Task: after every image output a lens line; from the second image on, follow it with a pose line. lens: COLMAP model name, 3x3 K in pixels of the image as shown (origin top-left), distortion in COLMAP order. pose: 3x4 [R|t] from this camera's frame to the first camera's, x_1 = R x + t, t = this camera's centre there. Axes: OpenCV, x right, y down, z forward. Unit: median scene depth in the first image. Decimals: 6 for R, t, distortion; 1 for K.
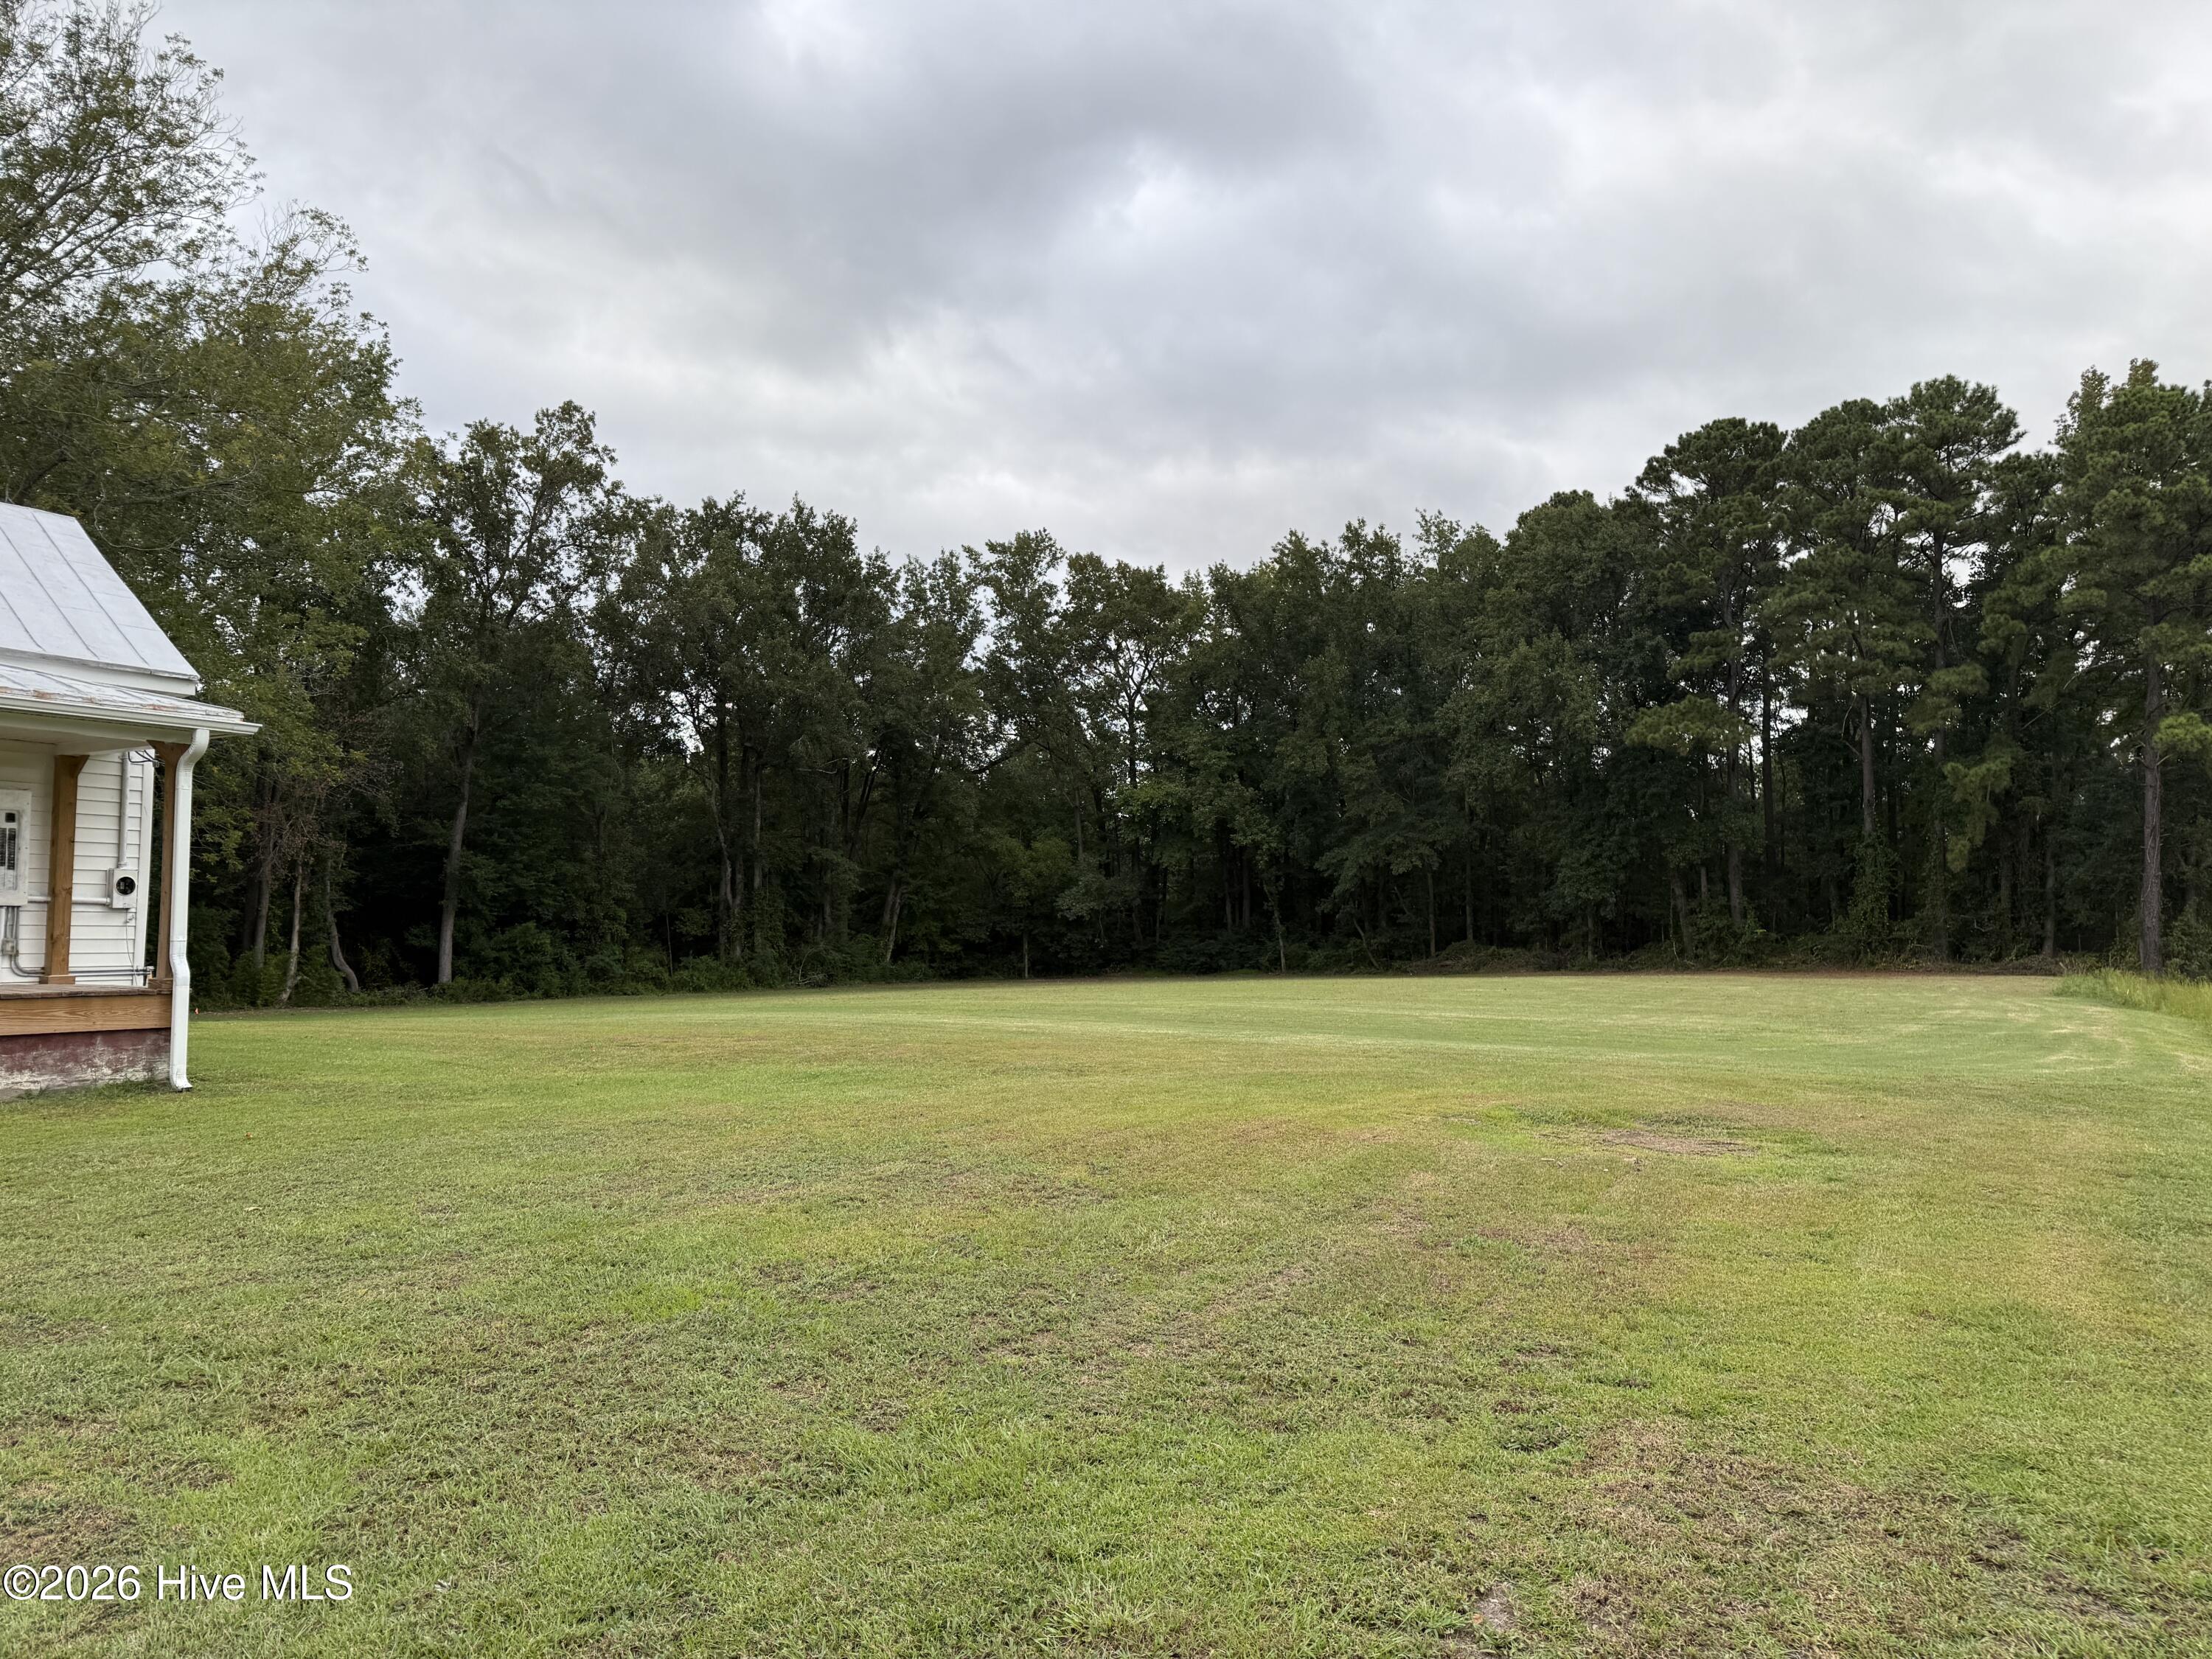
lens RADIAL K [[1529.2, 0, 1106.0], [0, 1529.2, 829.5], [0, 0, 1]] dist [0.126286, -0.215562]
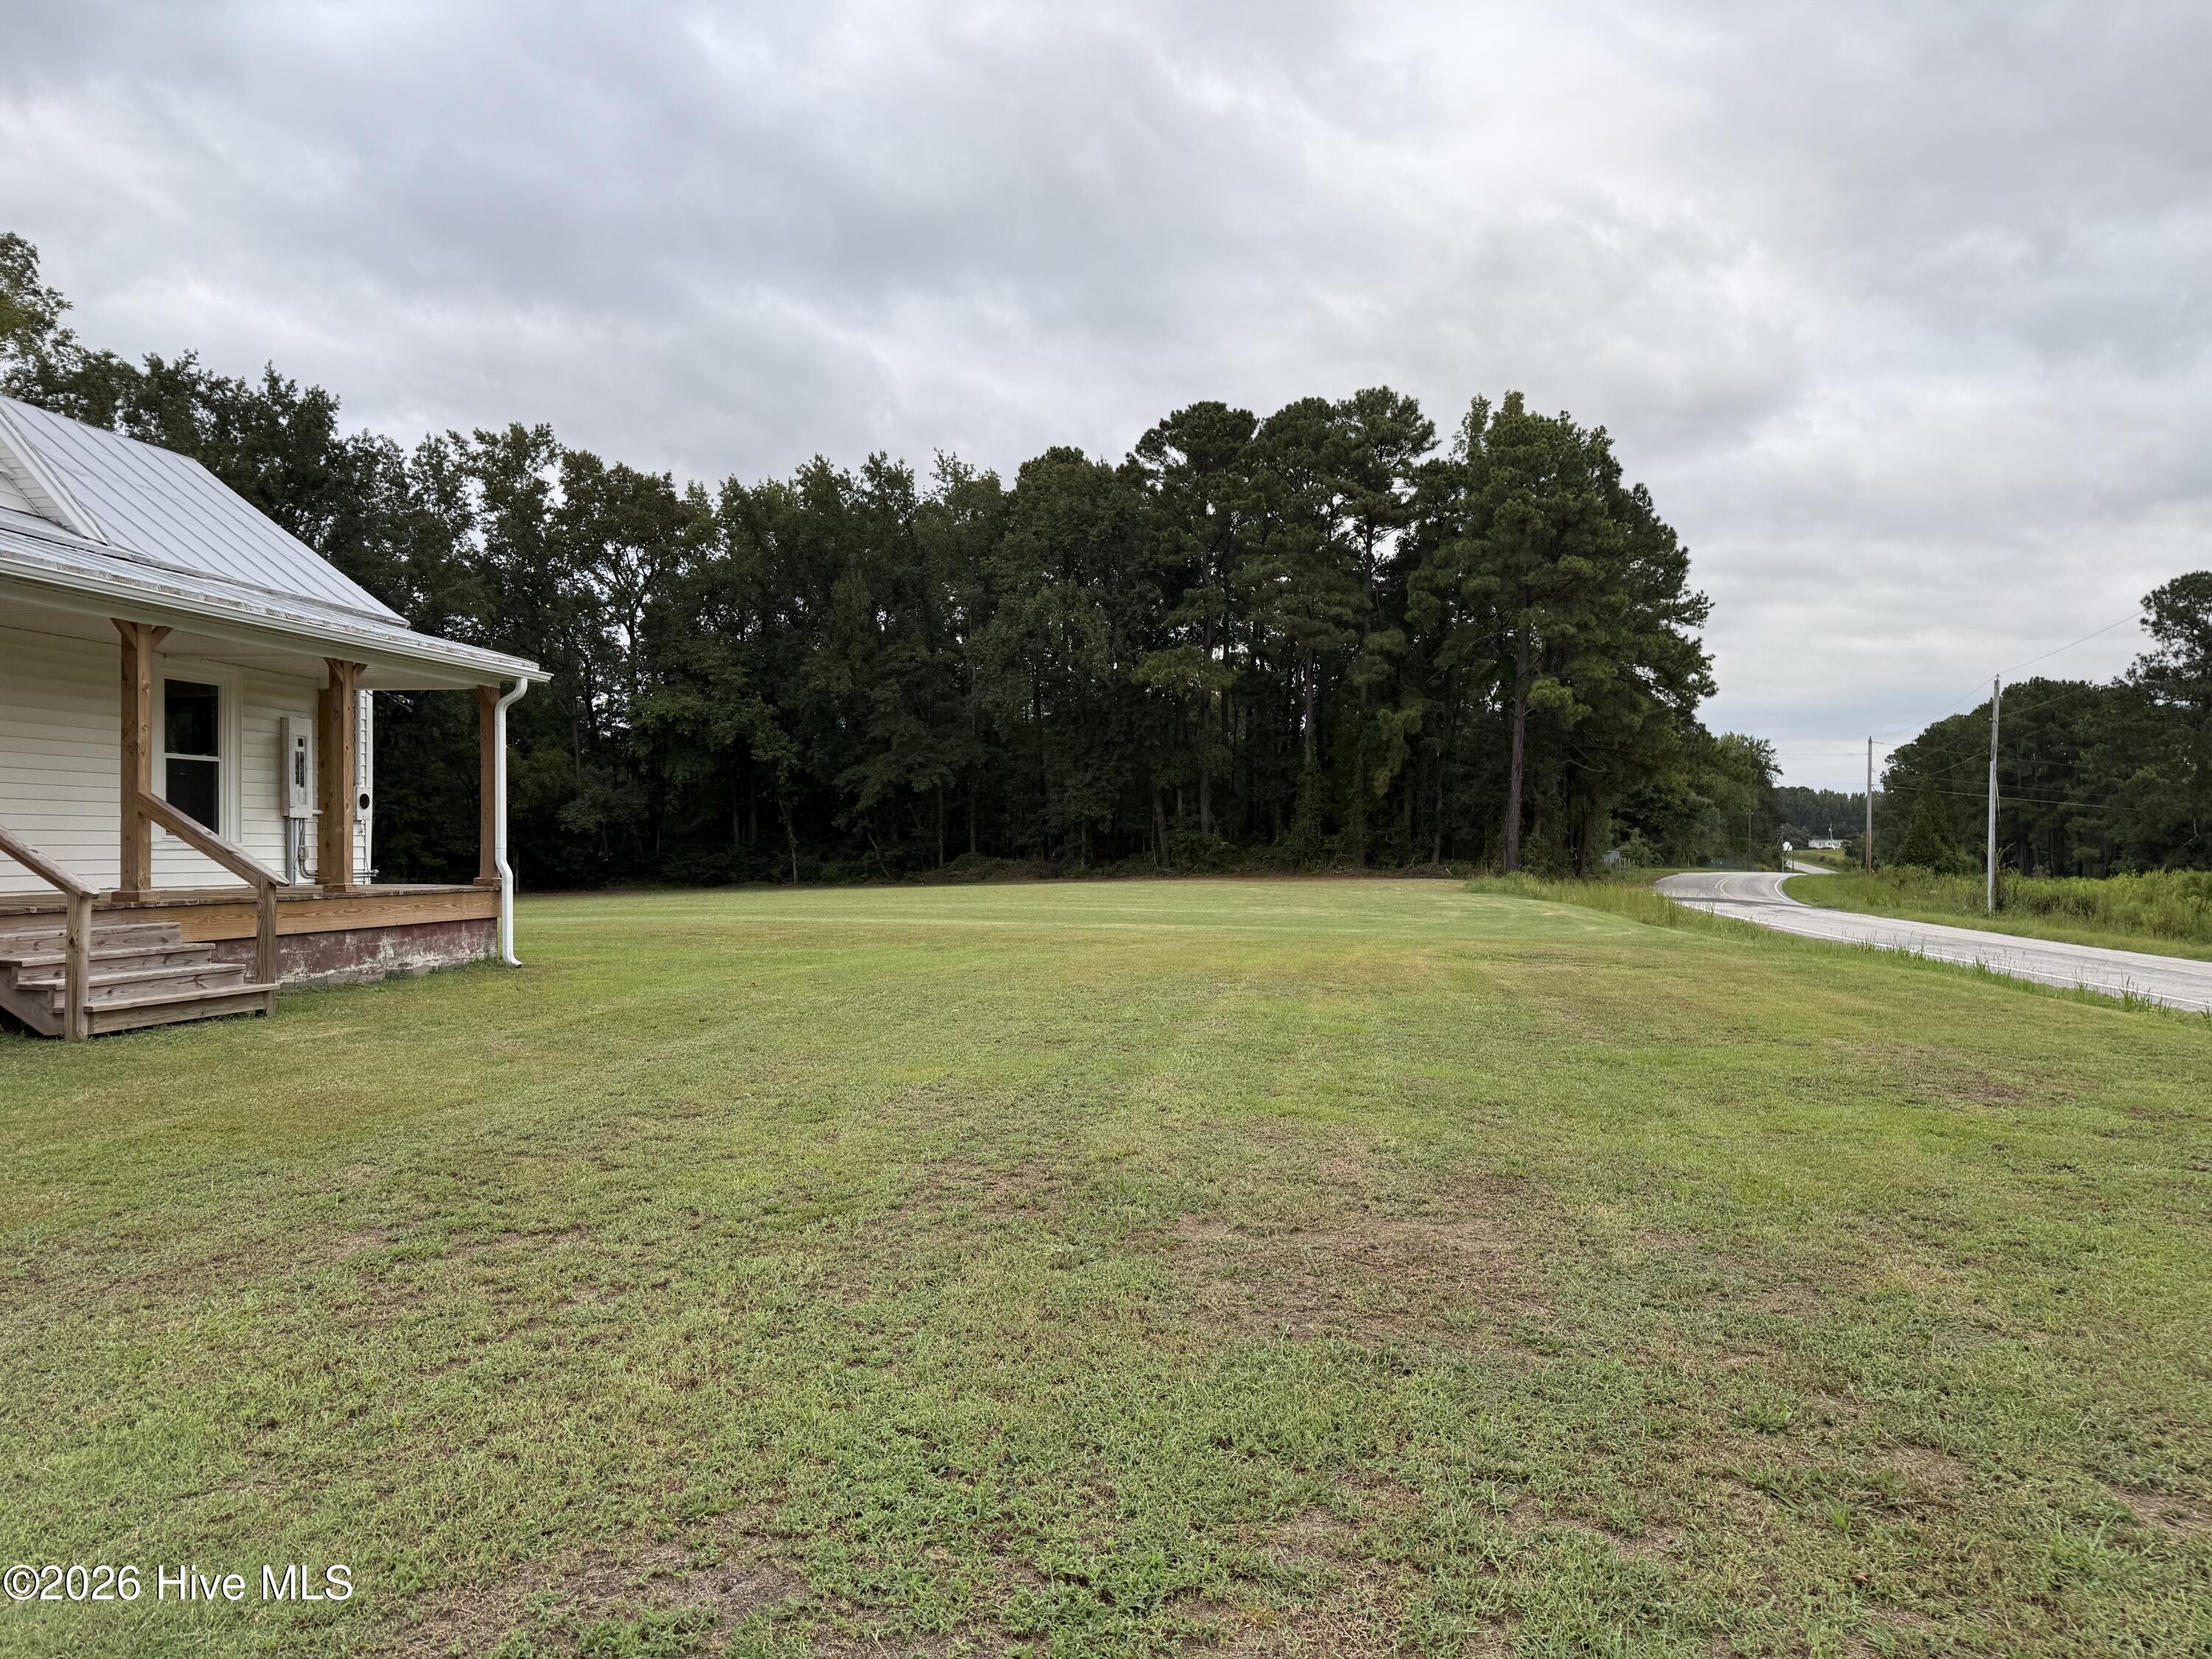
lens RADIAL K [[1529.2, 0, 1106.0], [0, 1529.2, 829.5], [0, 0, 1]] dist [0.126286, -0.215562]
pose [[0.928634, 0.005236, 0.370959, -0.088502], [-0.026073, 0.998349, 0.051179, -0.002787], [-0.370079, -0.057199, 0.927238, -0.048433]]
